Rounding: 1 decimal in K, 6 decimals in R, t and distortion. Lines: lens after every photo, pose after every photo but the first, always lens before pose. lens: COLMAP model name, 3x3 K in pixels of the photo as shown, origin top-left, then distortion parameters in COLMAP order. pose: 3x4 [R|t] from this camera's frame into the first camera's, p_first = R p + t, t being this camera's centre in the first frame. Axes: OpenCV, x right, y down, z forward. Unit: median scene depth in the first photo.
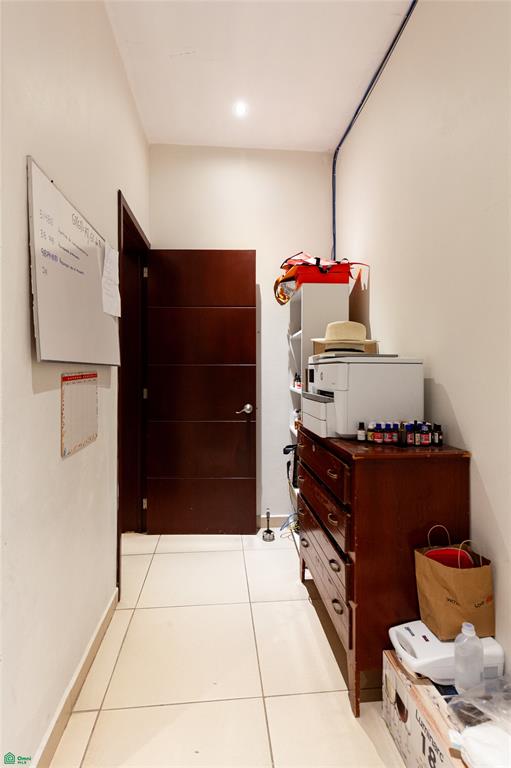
lens RADIAL K [[388.9, 0, 252.2], [0, 388.9, 369.2], [0, 0, 1]] dist [0.002084, 0.000066]
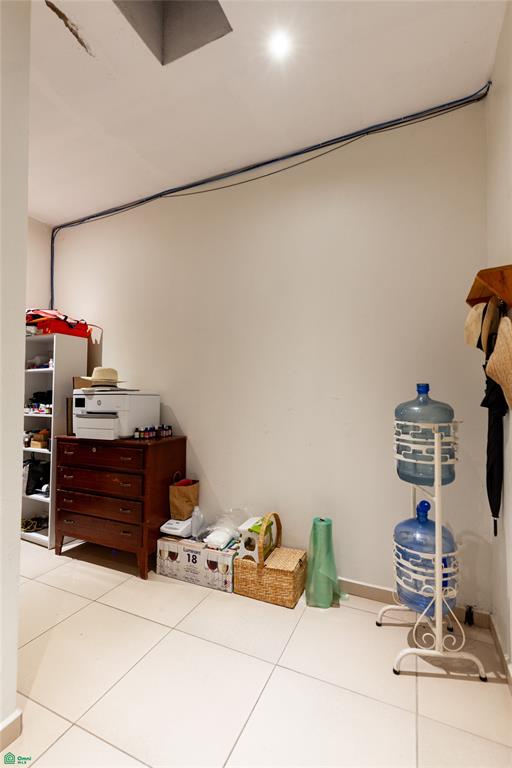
lens RADIAL K [[352.1, 0, 256.5], [0, 352.1, 387.0], [0, 0, 1]] dist [-0.001283, -0.000053]
pose [[0.505003, 0.021671, 0.862845, -0.859075], [-0.005266, 0.999743, -0.022028, -0.020247], [-0.863102, 0.006580, 0.504988, -0.307447]]
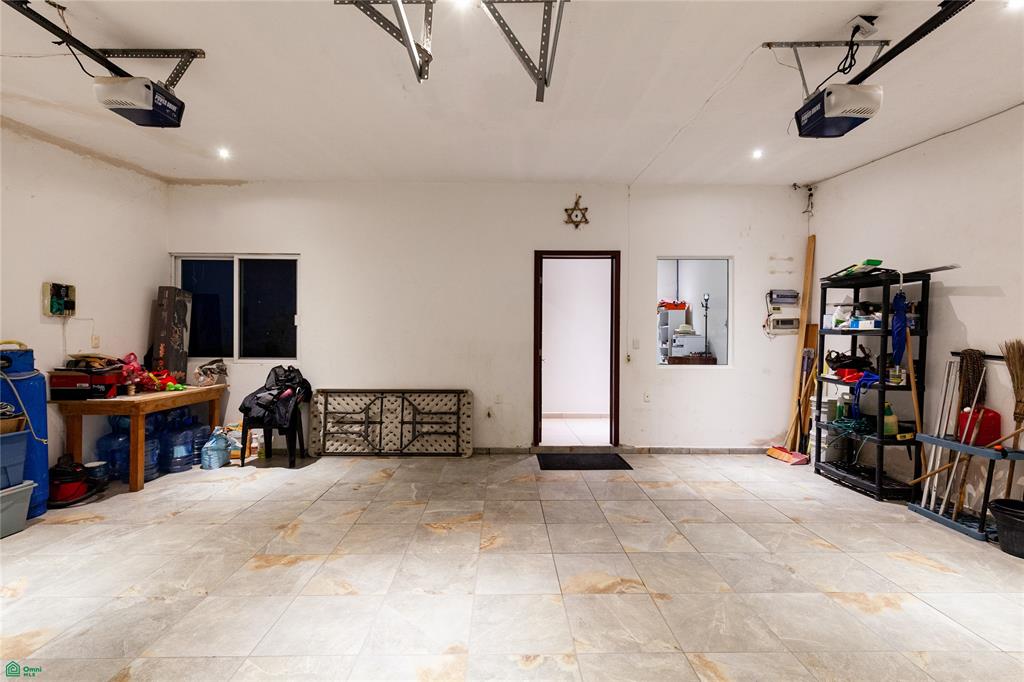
lens RADIAL K [[469.5, 0, 513.5], [0, 469.5, 342.8], [0, 0, 1]] dist [-0.001283, -0.000053]
pose [[0.997268, 0.003254, -0.073800, -1.205864], [-0.002576, 0.999954, 0.009287, -0.003858], [0.073827, -0.009072, 0.997230, -4.046970]]
